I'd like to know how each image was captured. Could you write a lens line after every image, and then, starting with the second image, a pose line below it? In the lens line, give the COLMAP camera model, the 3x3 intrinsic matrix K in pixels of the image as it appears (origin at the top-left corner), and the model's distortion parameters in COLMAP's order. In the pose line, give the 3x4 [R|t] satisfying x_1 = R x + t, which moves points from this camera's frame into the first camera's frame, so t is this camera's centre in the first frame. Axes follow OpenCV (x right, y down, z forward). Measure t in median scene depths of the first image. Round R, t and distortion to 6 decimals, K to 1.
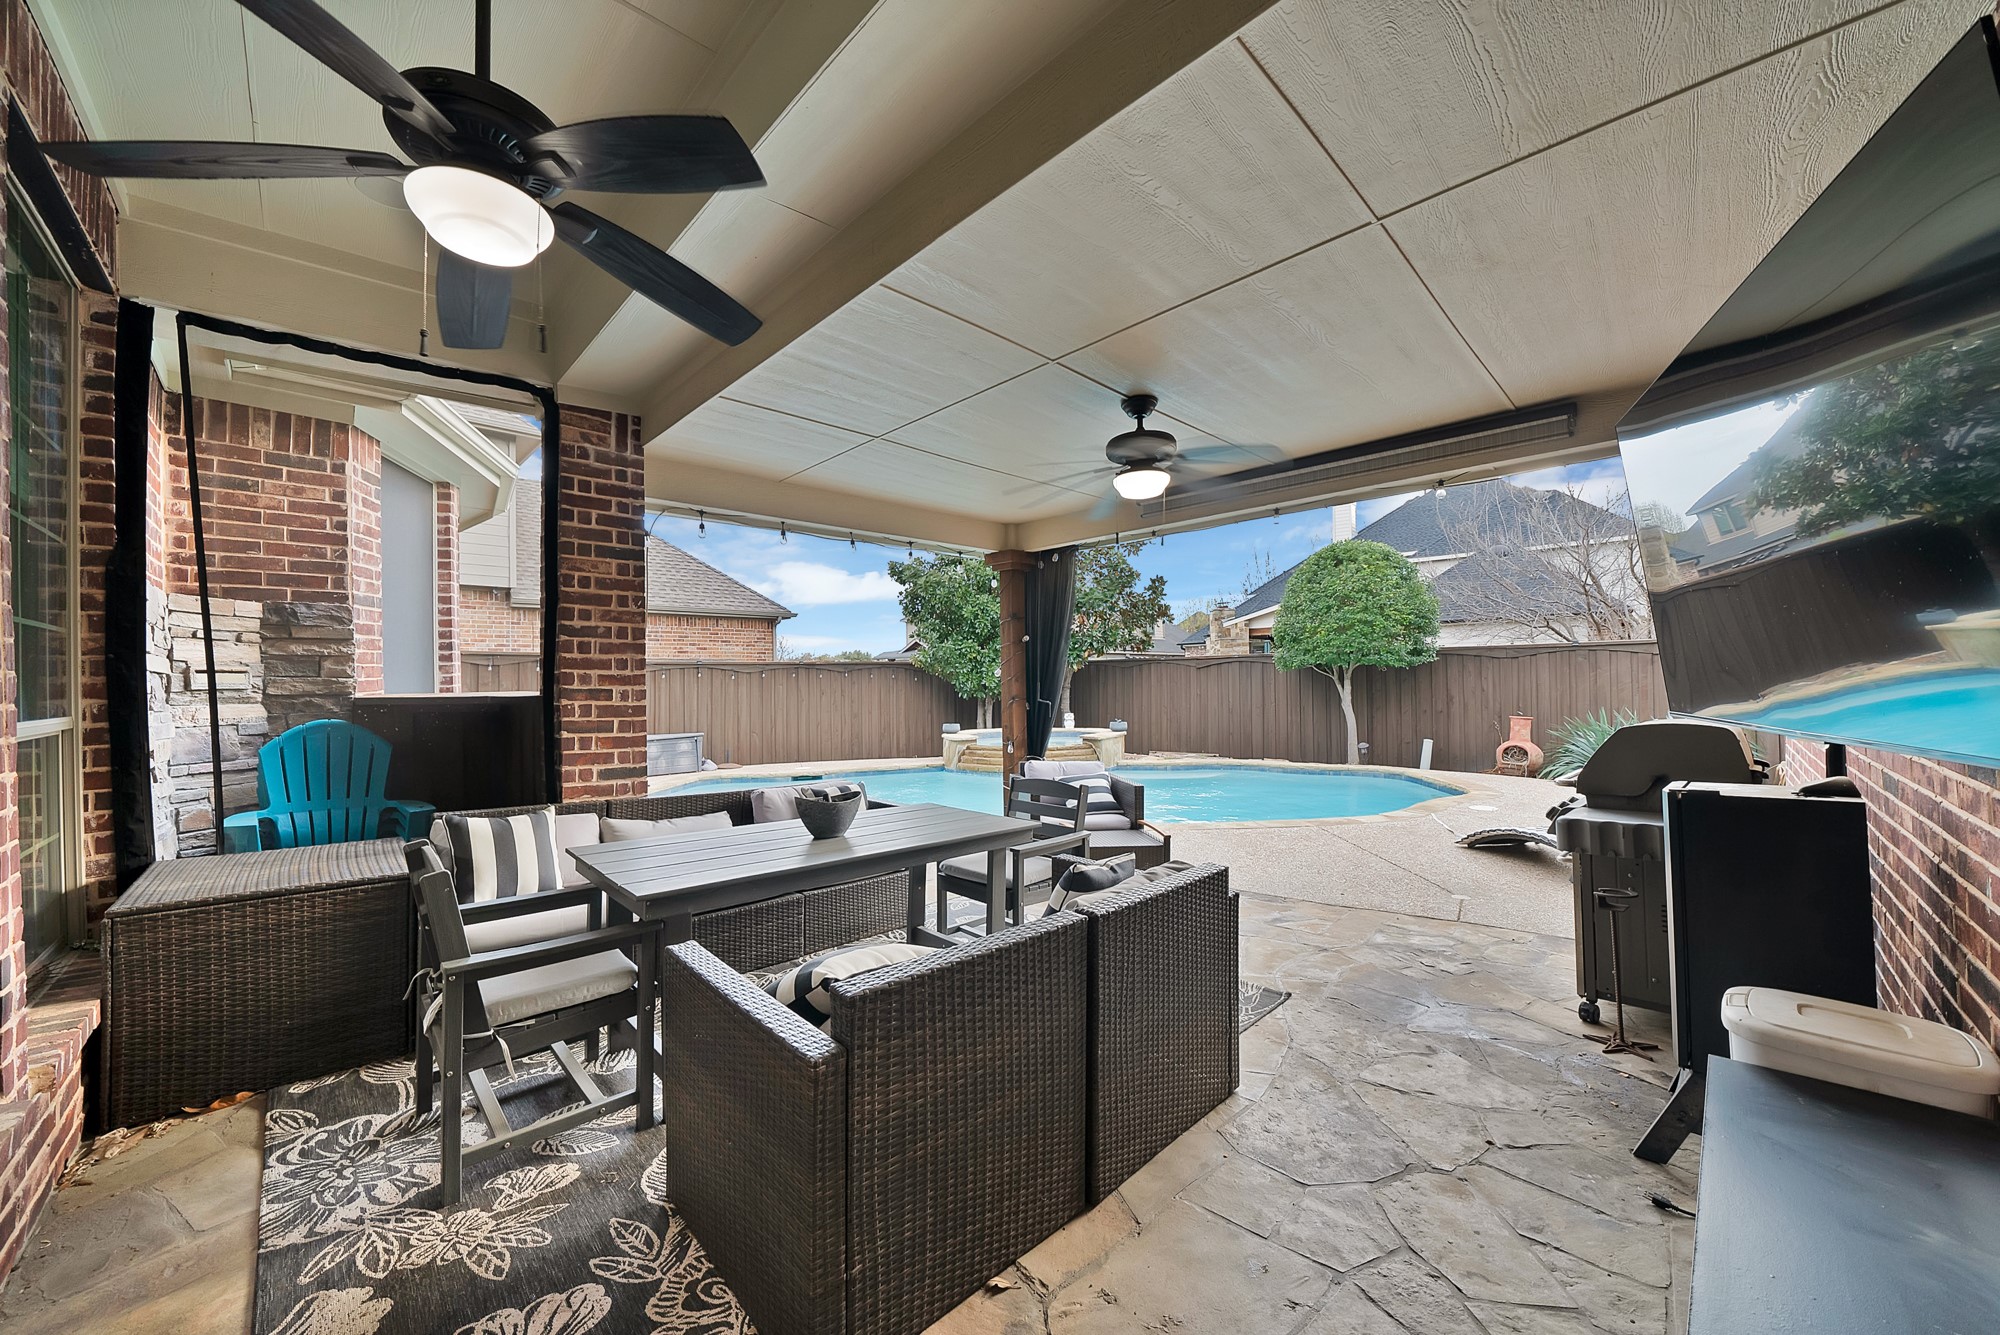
lens RADIAL K [[715.7, 0, 1004.0], [0, 715.7, 670.1], [0, 0, 1]] dist [-0.020392, 0.000308]
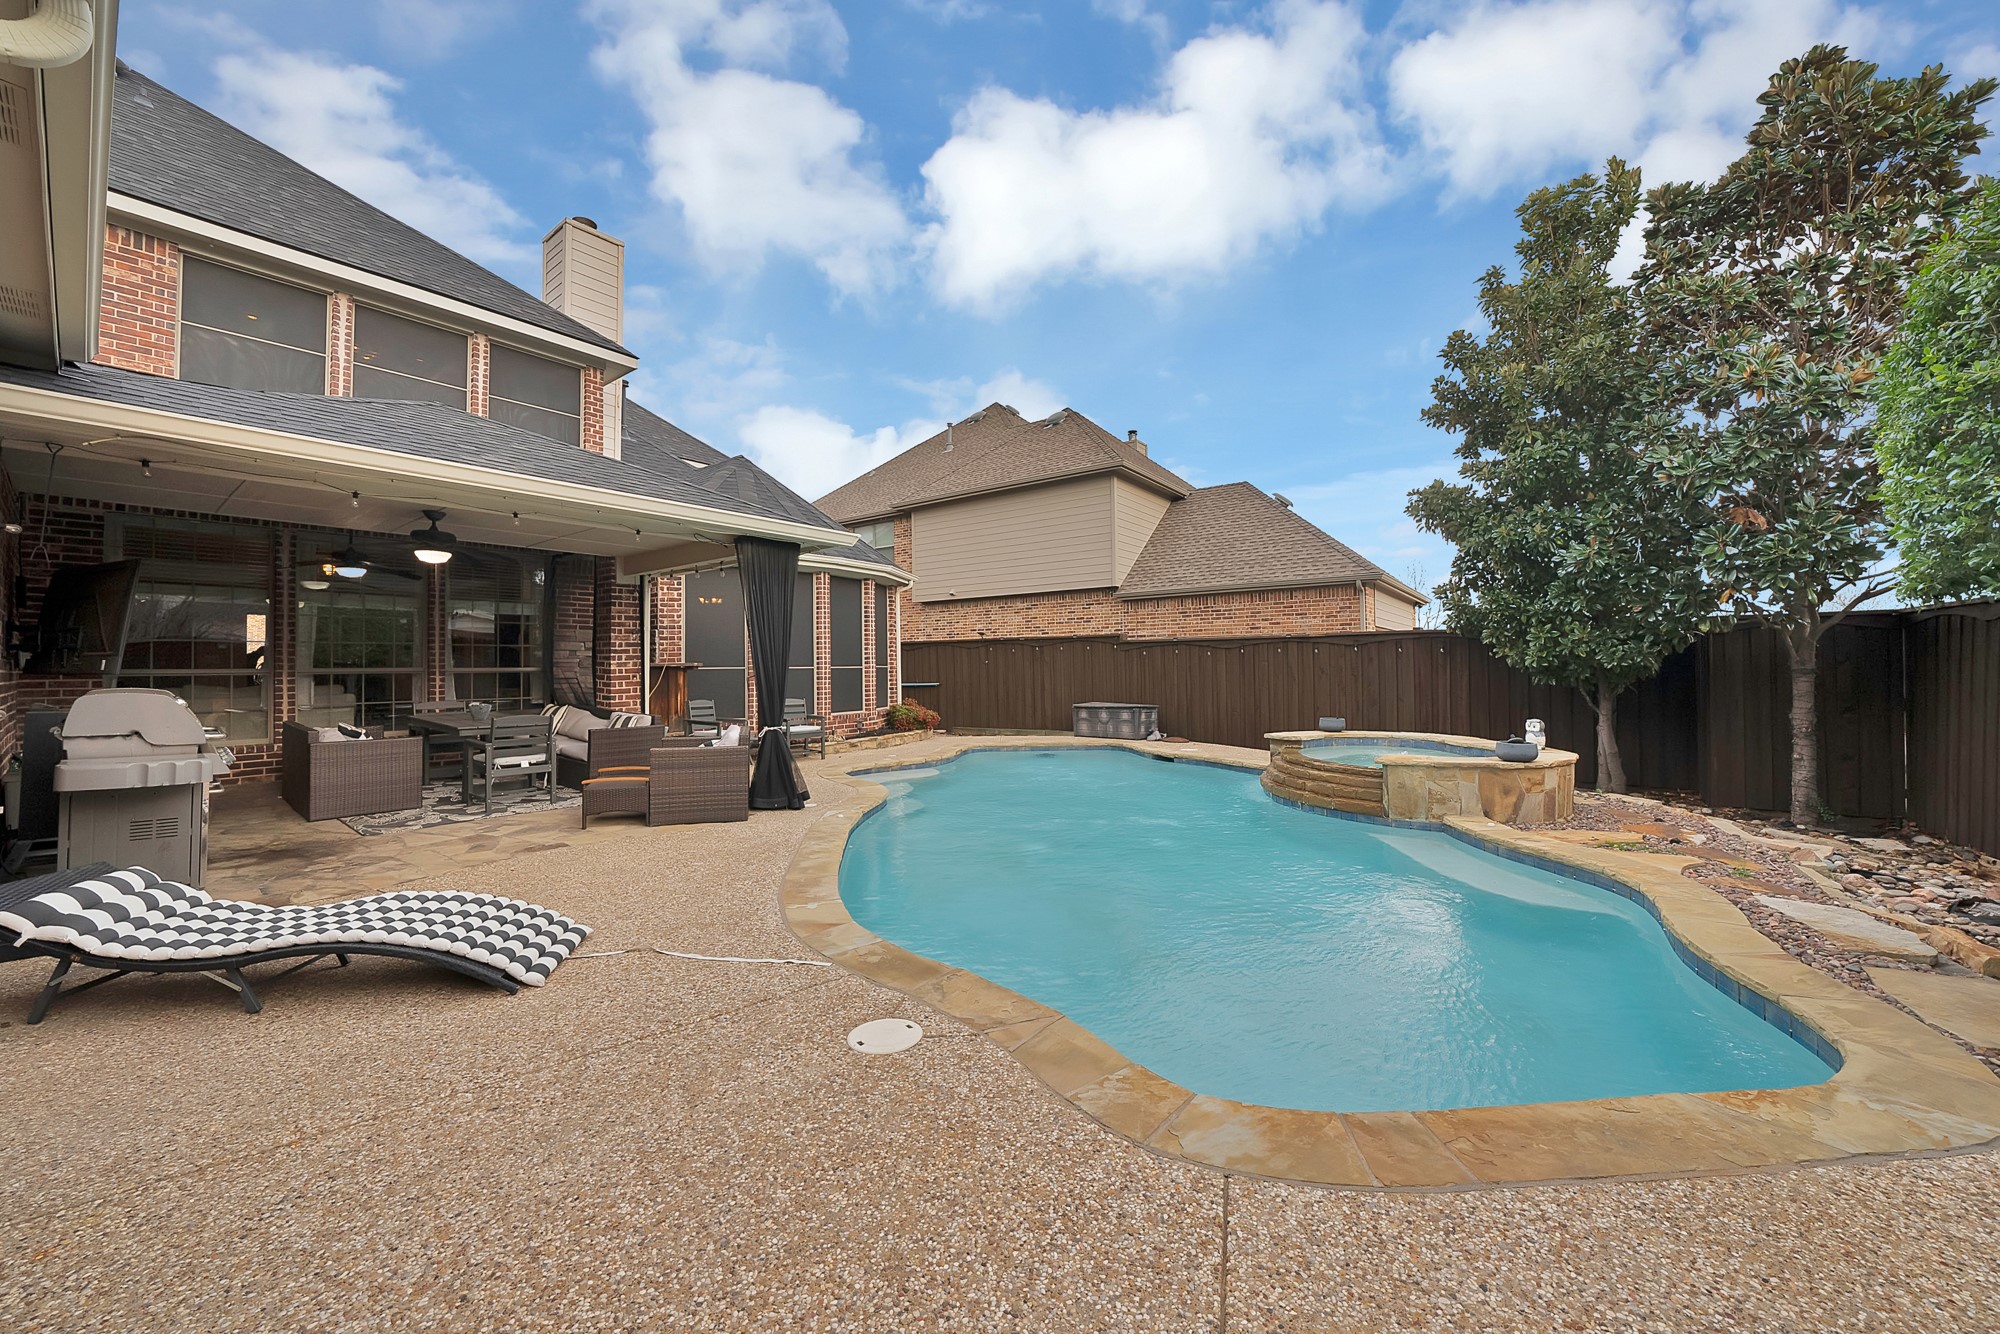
lens RADIAL K [[715.7, 0, 1004.0], [0, 715.7, 669.6], [0, 0, 1]] dist [-0.020392, 0.000308]
pose [[0.142014, 0.018598, -0.989690, 0.476816], [0.006021, 0.999789, 0.019652, 0.010780], [0.989846, -0.008750, 0.141872, 0.512592]]
